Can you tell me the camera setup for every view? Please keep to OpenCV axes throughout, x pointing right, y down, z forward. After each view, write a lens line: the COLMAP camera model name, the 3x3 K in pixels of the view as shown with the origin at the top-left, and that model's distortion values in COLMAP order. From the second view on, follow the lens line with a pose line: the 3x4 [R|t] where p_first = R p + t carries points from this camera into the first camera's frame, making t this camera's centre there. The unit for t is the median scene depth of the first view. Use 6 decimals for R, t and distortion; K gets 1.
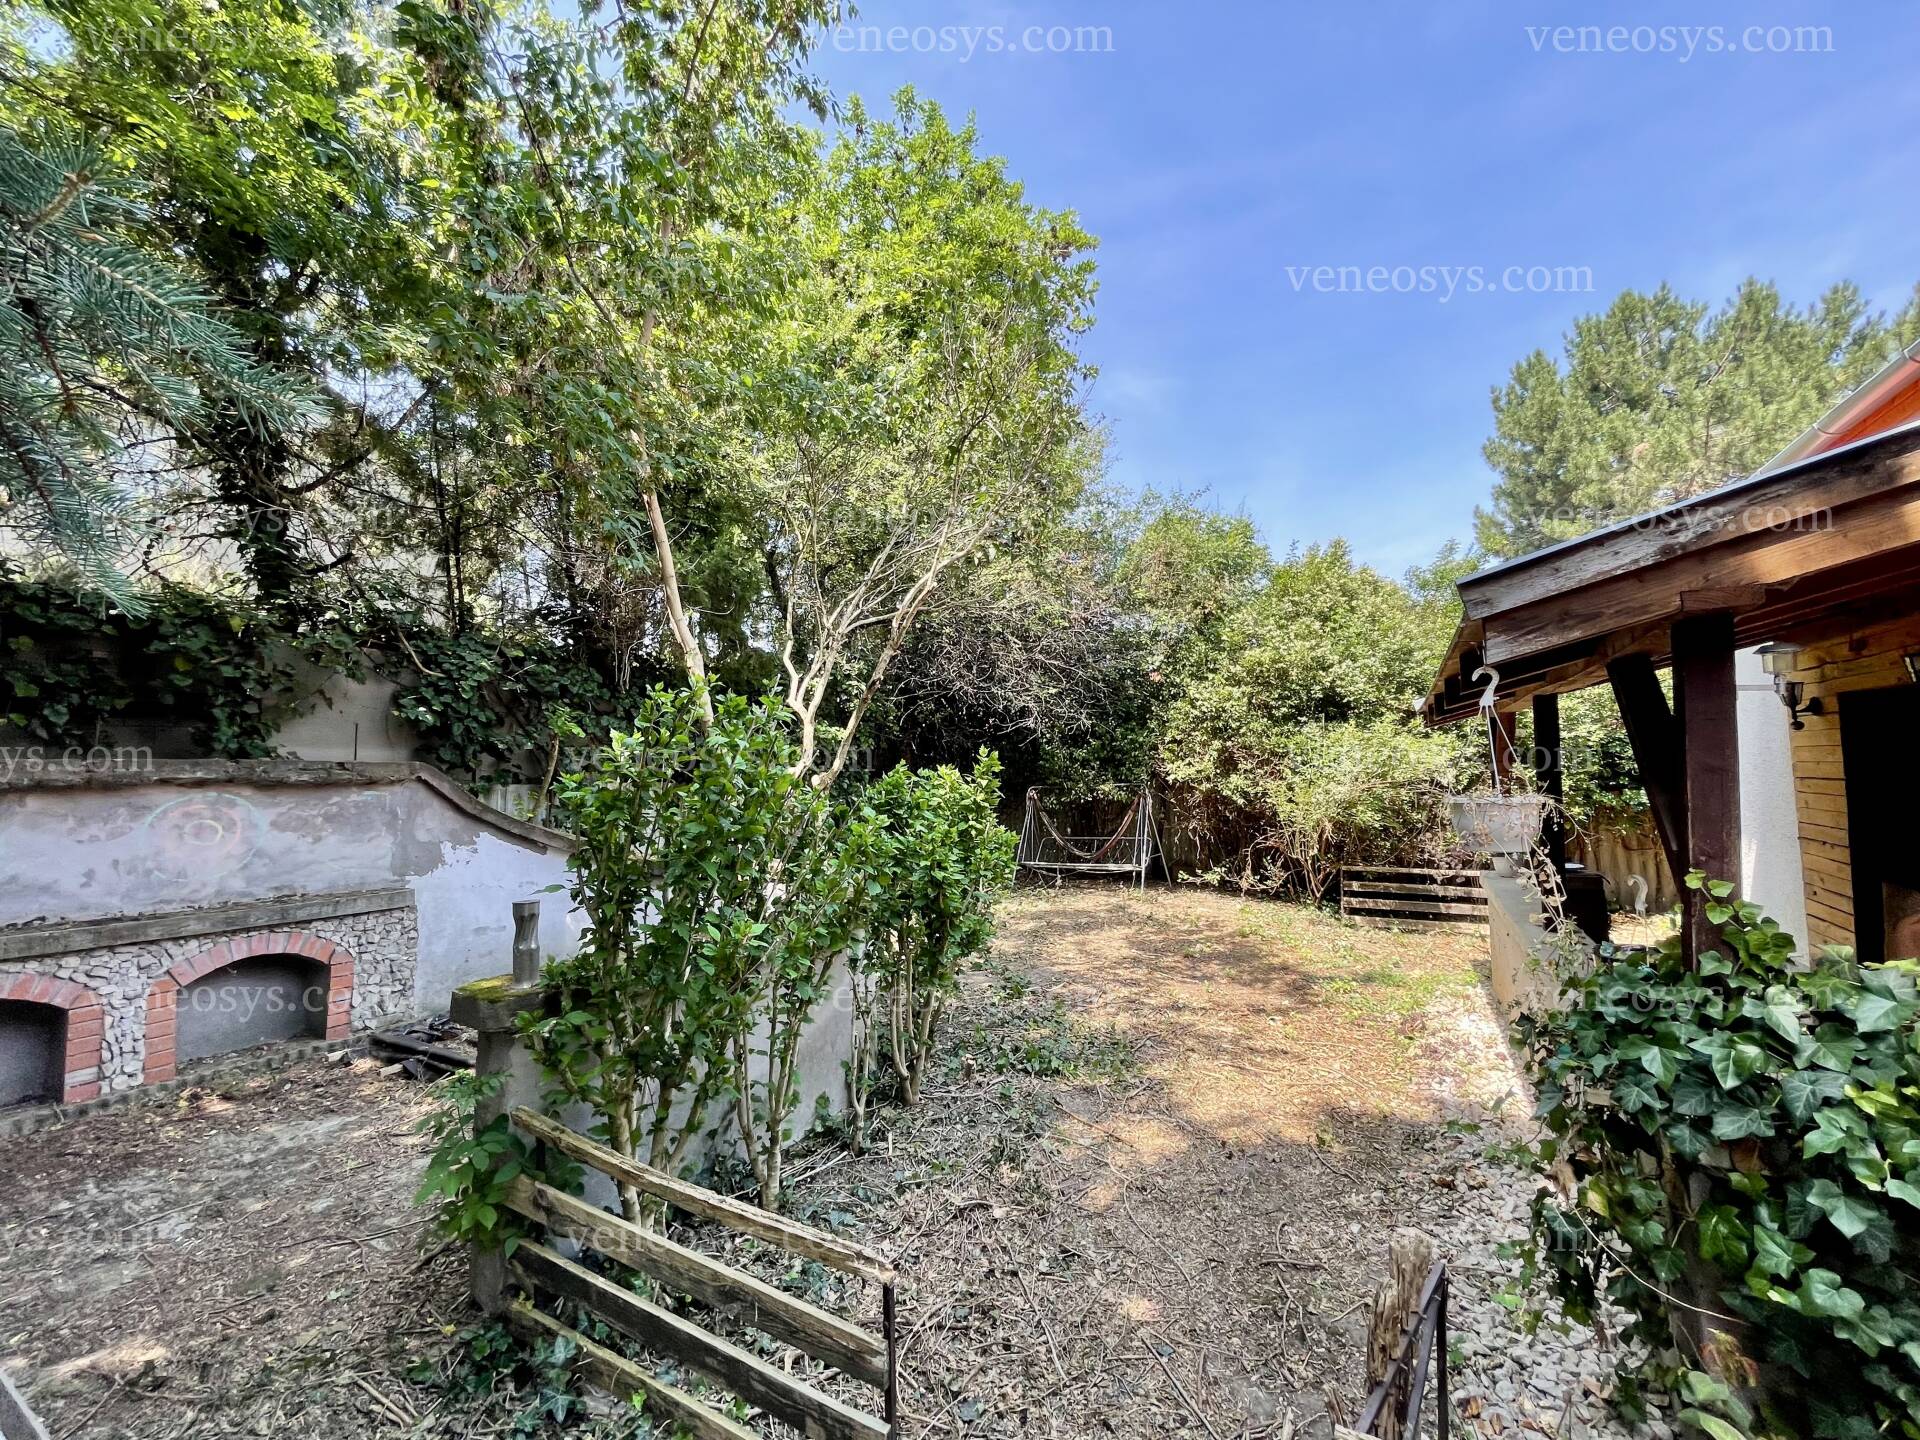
lens RADIAL K [[758.6, 0, 962.6], [0, 758.6, 714.2], [0, 0, 1]] dist [0.000186, -0.003213]
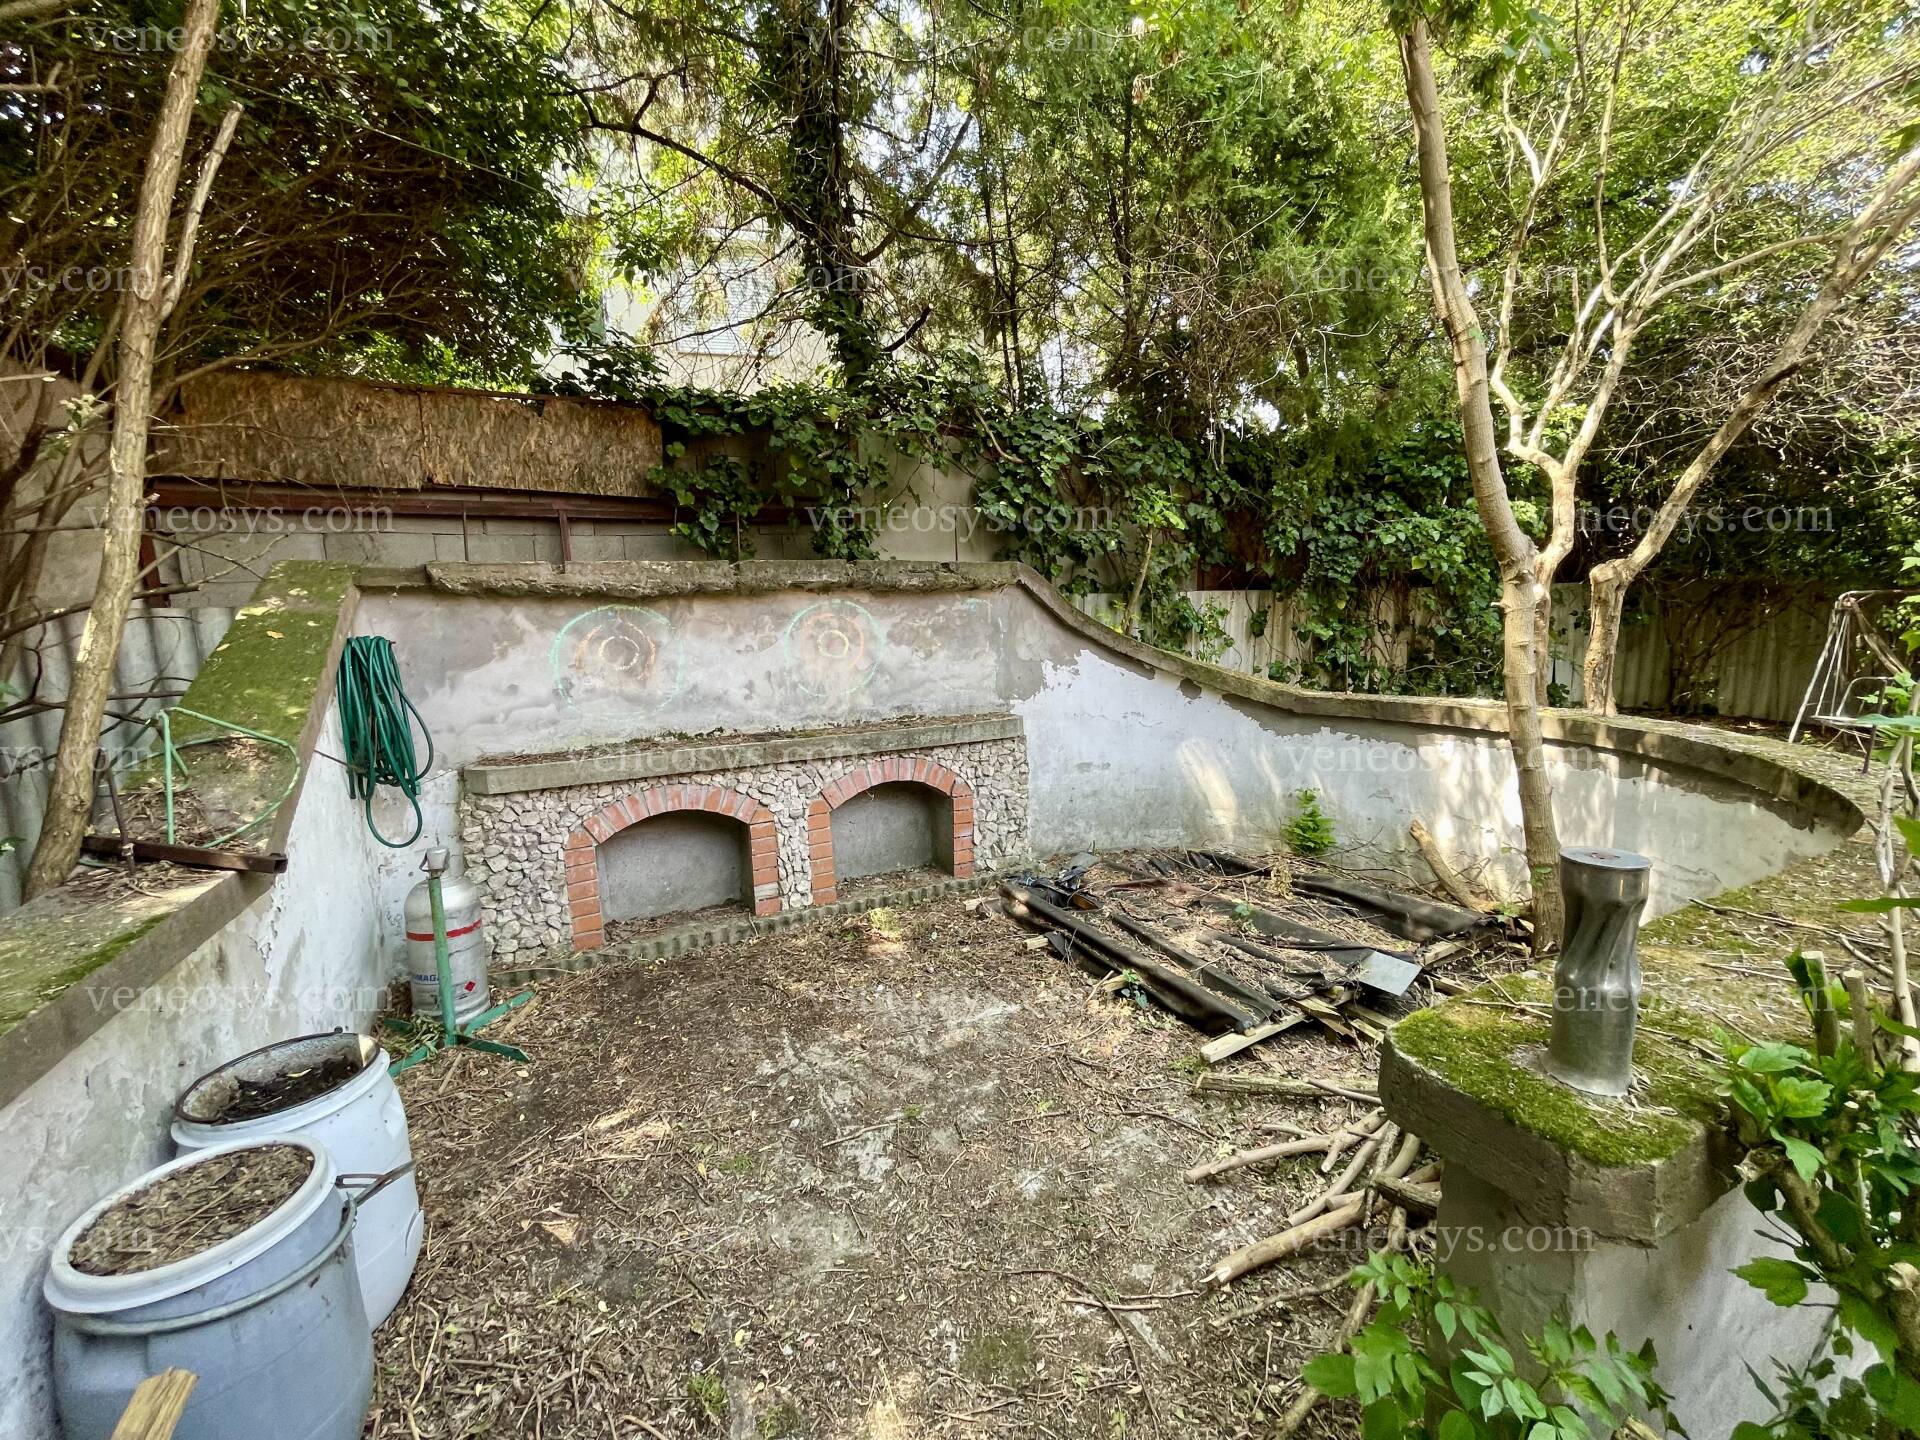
lens RADIAL K [[758.6, 0, 962.6], [0, 758.6, 714.2], [0, 0, 1]] dist [0.000186, -0.003213]
pose [[0.834166, 0.073644, -0.546574, -0.364202], [0.055104, 0.974956, 0.215461, 0.050376], [0.548753, -0.209849, 0.809218, 0.325588]]
